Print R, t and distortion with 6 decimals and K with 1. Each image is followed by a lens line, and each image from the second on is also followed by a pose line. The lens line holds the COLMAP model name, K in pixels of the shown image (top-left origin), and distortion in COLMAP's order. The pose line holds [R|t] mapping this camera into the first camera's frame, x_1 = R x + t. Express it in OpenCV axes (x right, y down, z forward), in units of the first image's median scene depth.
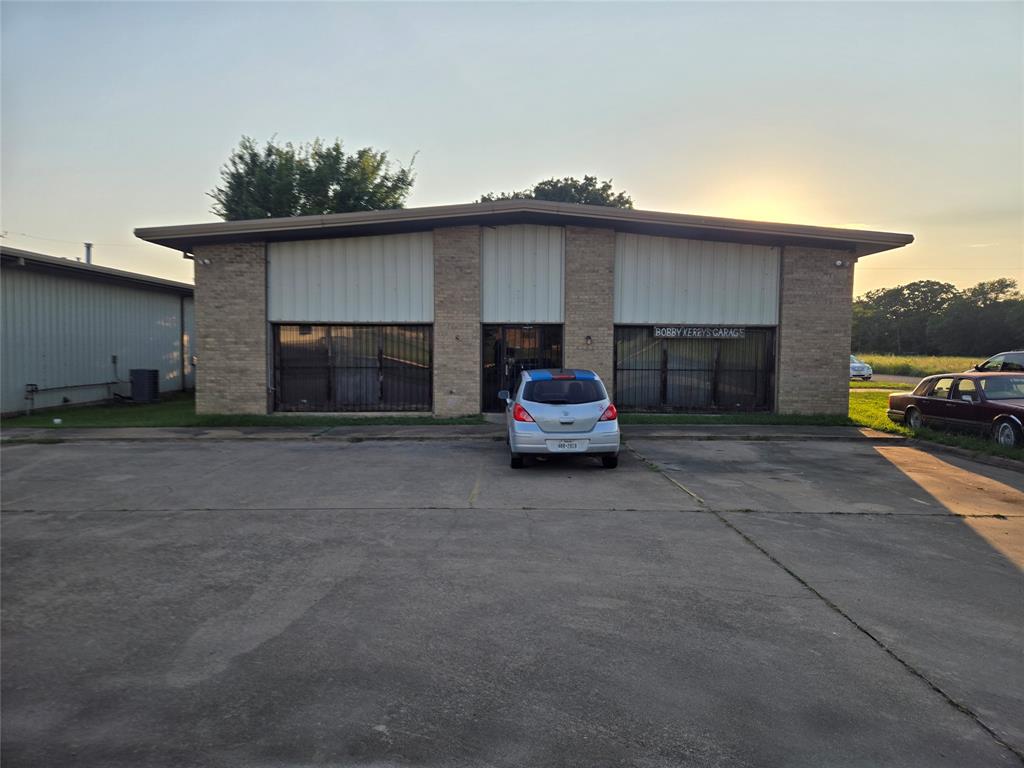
lens RADIAL K [[679.1, 0, 499.2], [0, 679.1, 390.6], [0, 0, 1]] dist [0.087093, -0.082942]
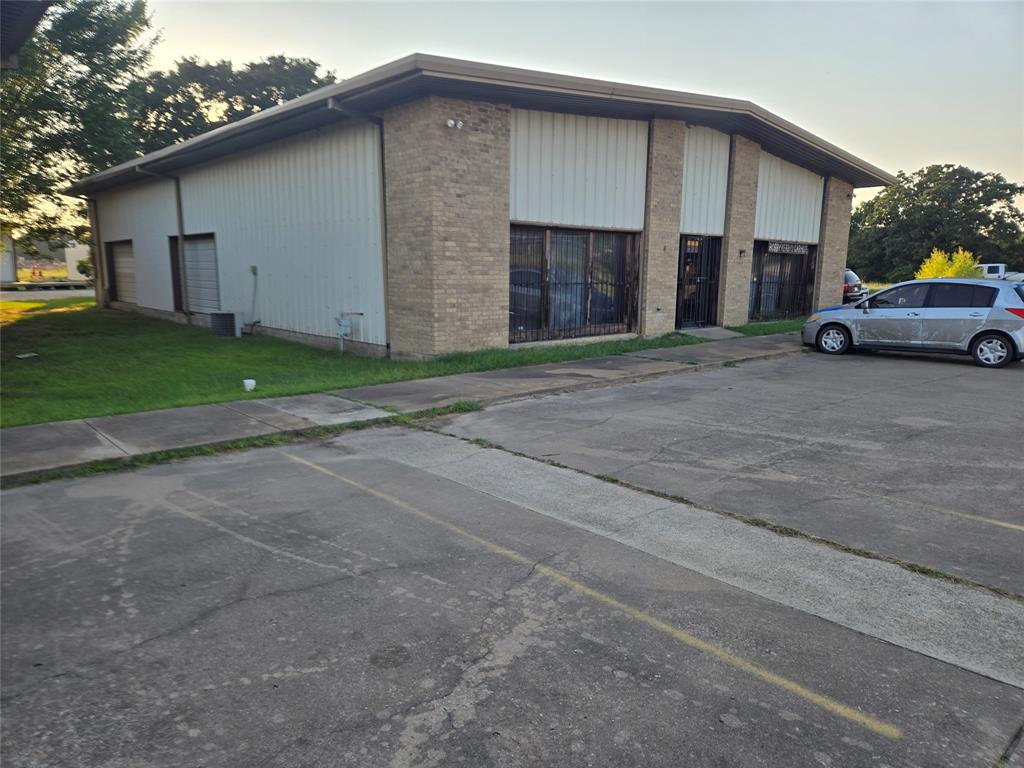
lens RADIAL K [[681.1, 0, 516.9], [0, 681.1, 379.5], [0, 0, 1]] dist [0.088236, -0.081551]
pose [[0.752580, -0.099528, 0.650936, -0.823620], [0.022959, 0.991877, 0.125114, -0.023840], [-0.658100, -0.079213, 0.748752, 0.435783]]
